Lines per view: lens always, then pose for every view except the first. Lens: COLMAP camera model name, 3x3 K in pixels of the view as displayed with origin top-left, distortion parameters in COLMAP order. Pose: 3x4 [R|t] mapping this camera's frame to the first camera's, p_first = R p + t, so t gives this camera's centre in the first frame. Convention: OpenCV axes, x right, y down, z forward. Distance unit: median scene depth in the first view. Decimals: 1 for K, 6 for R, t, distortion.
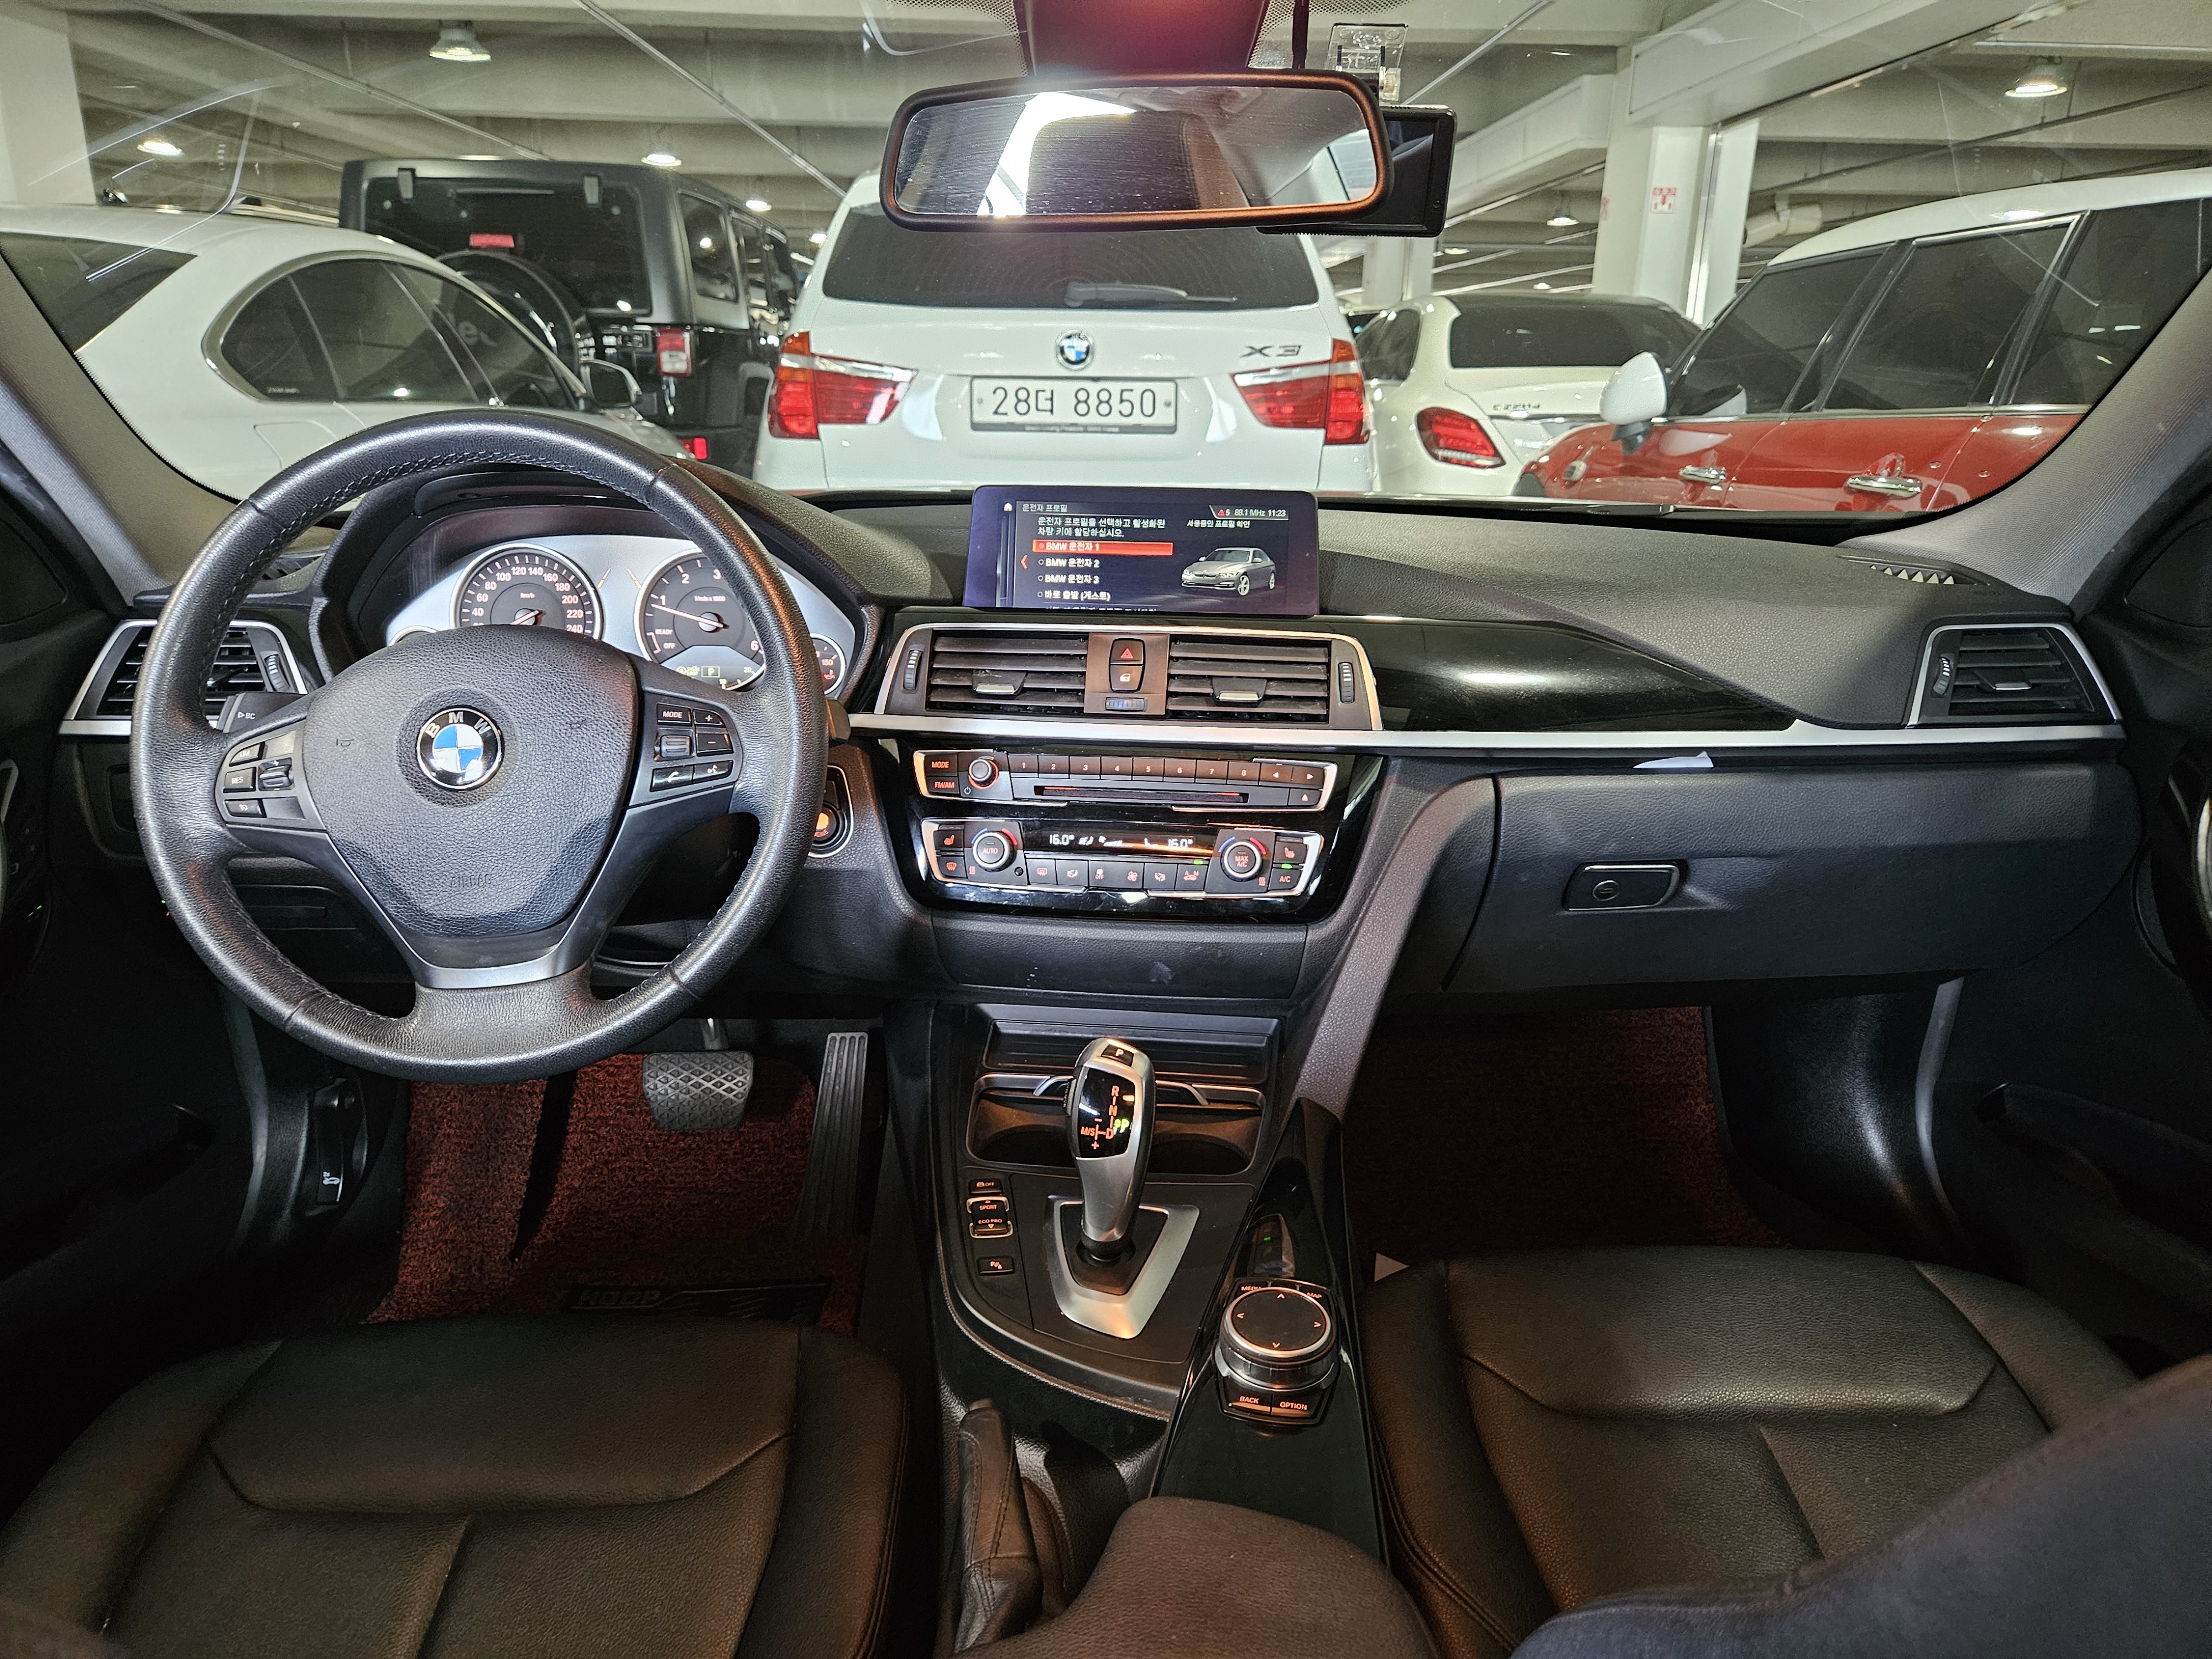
lens RADIAL K [[1459.2, 0, 1121.5], [0, 1459.2, 832.4], [0, 0, 1]] dist [0.062525, -0.045368]
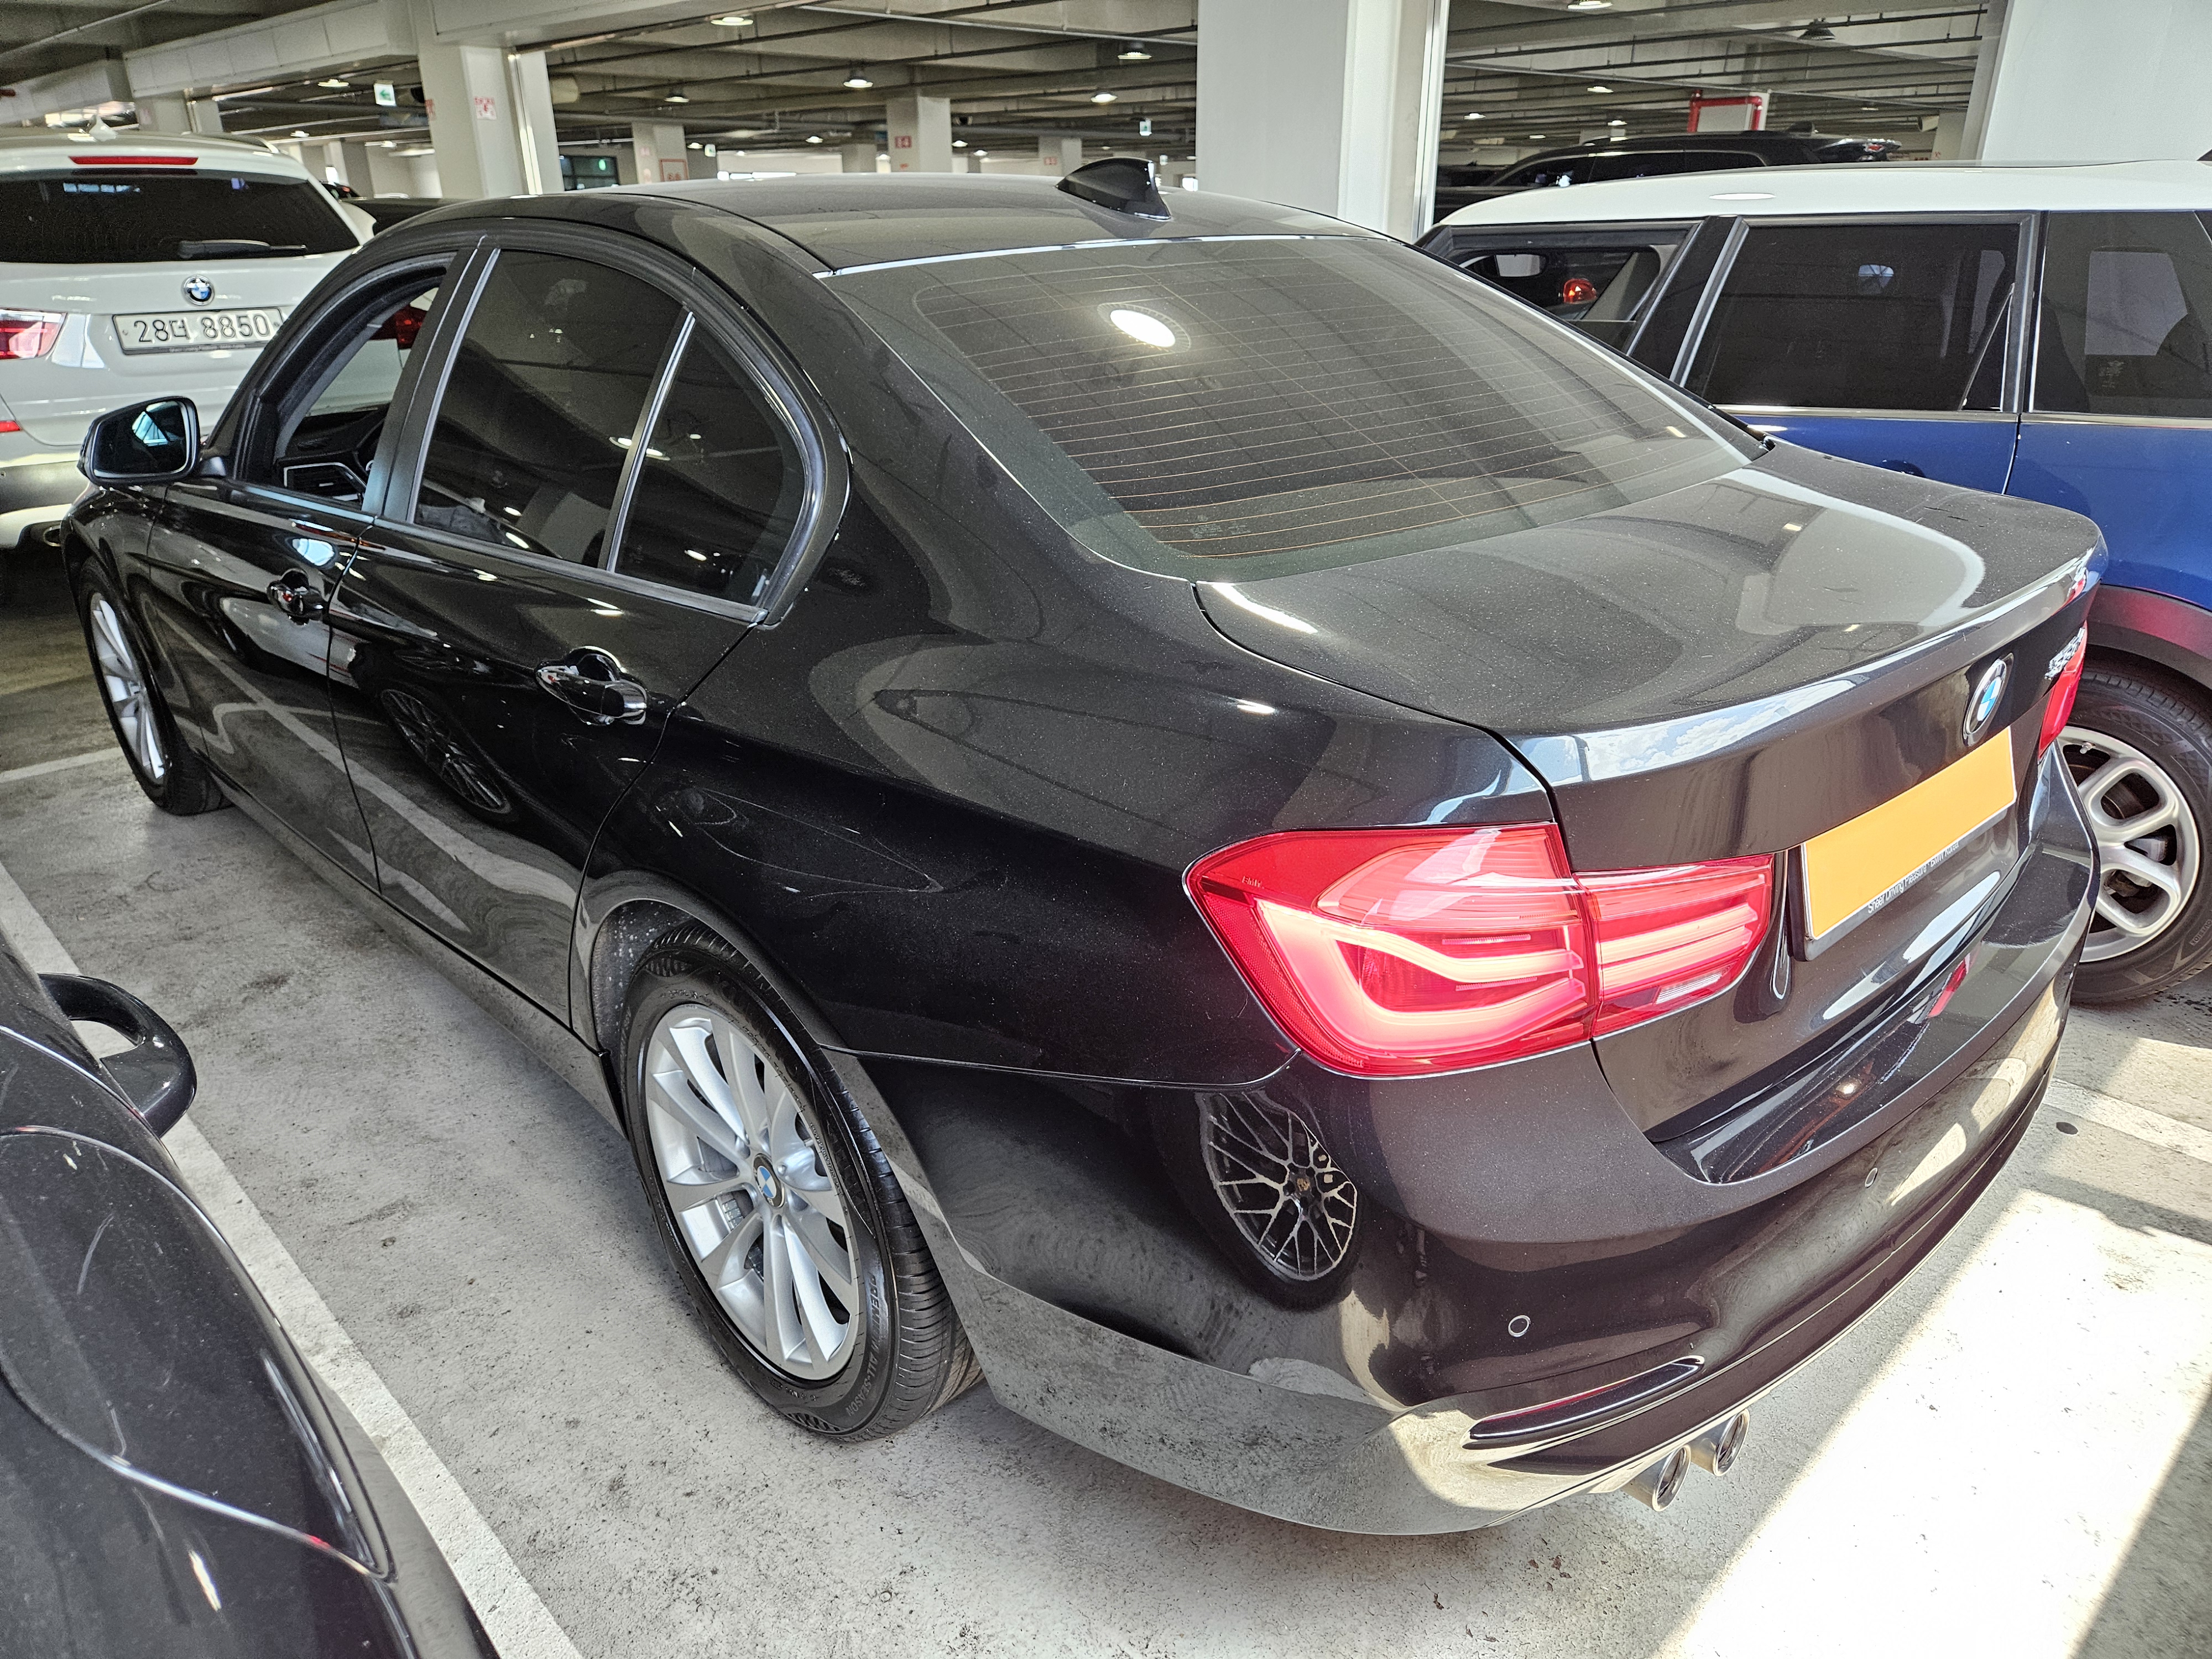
lens RADIAL K [[1496.4, 0, 1095.5], [0, 1496.4, 856.6], [0, 0, 1]] dist [0.041852, -0.048678]
pose [[0.747936, -0.277278, 0.603082, -1.407438], [0.214464, 0.960787, 0.175764, 0.394769], [-0.628170, -0.002121, 0.778074, -2.200888]]
